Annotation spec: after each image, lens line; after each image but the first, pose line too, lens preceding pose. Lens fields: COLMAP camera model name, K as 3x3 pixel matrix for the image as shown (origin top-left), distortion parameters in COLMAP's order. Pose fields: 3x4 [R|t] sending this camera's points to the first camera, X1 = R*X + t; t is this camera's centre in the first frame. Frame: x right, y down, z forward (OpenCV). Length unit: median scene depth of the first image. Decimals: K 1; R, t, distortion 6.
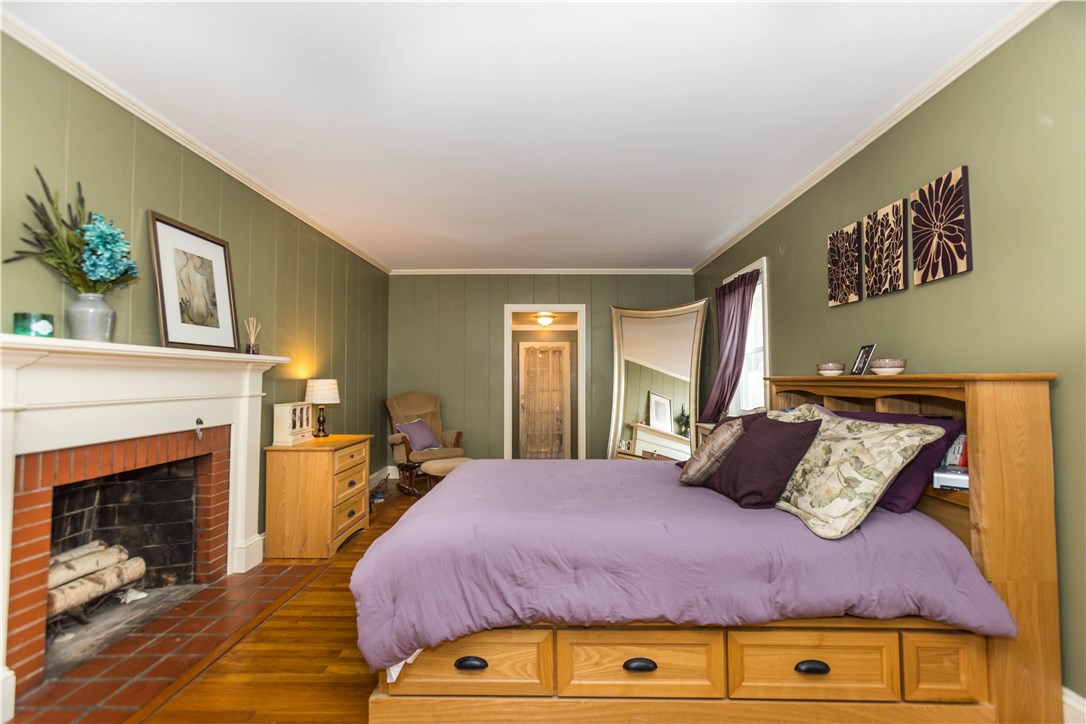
lens RADIAL K [[493.6, 0, 543.0], [0, 493.6, 362.0], [0, 0, 1]] dist [-0.018136, 0.016062]
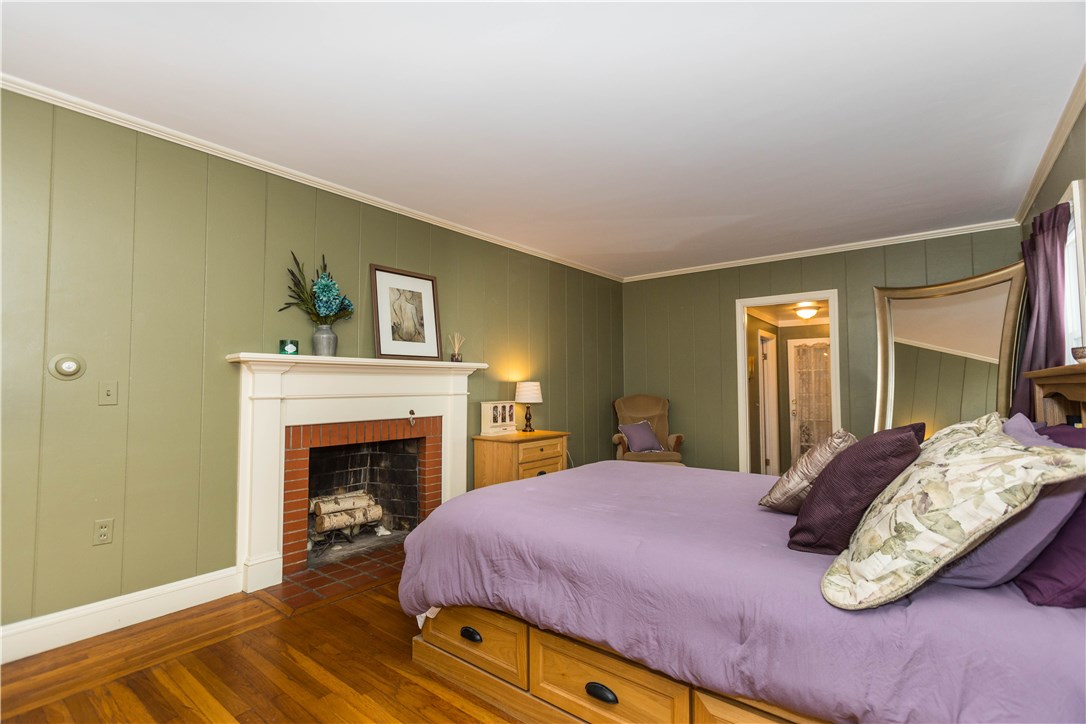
lens RADIAL K [[493.6, 0, 543.0], [0, 493.6, 362.0], [0, 0, 1]] dist [-0.018136, 0.016062]
pose [[0.796452, -0.030792, -0.603918, 0.413481], [0.024066, 0.999526, -0.019225, 0.017158], [0.604223, 0.000777, 0.796815, 0.134904]]
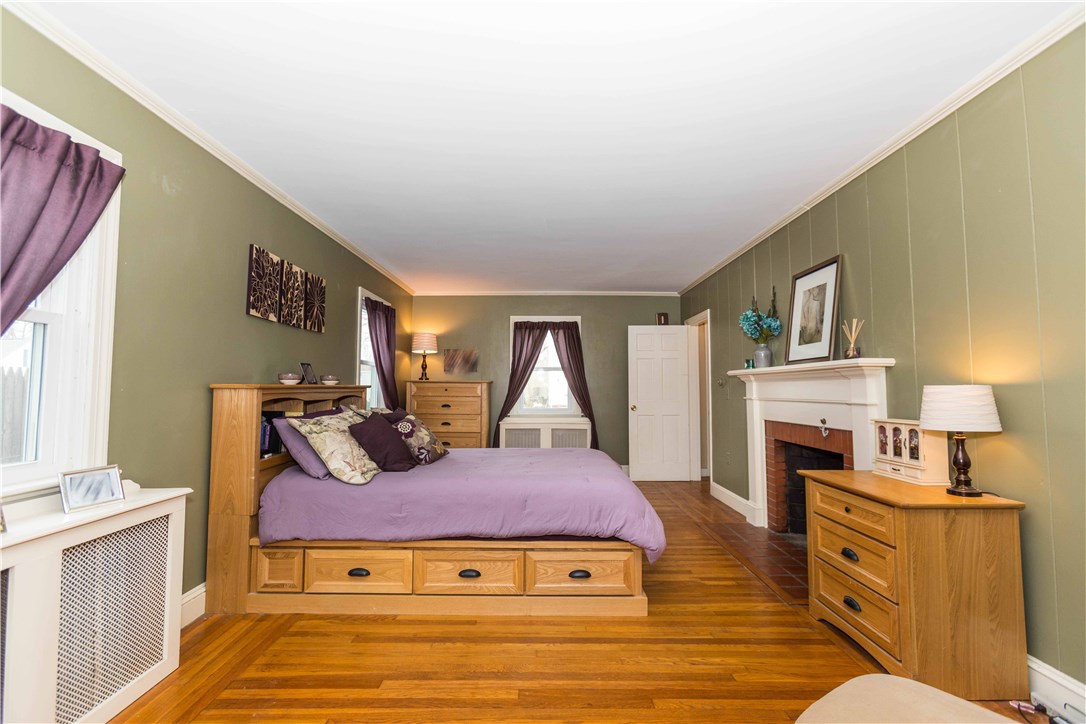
lens RADIAL K [[506.3, 0, 537.6], [0, 506.3, 357.5], [0, 0, 1]] dist [-0.021074, 0.017561]
pose [[-0.999978, 0.001870, -0.006324, 0.008029], [0.002480, 0.995182, -0.098010, 0.084817], [0.006110, -0.098024, -0.995165, 2.239004]]
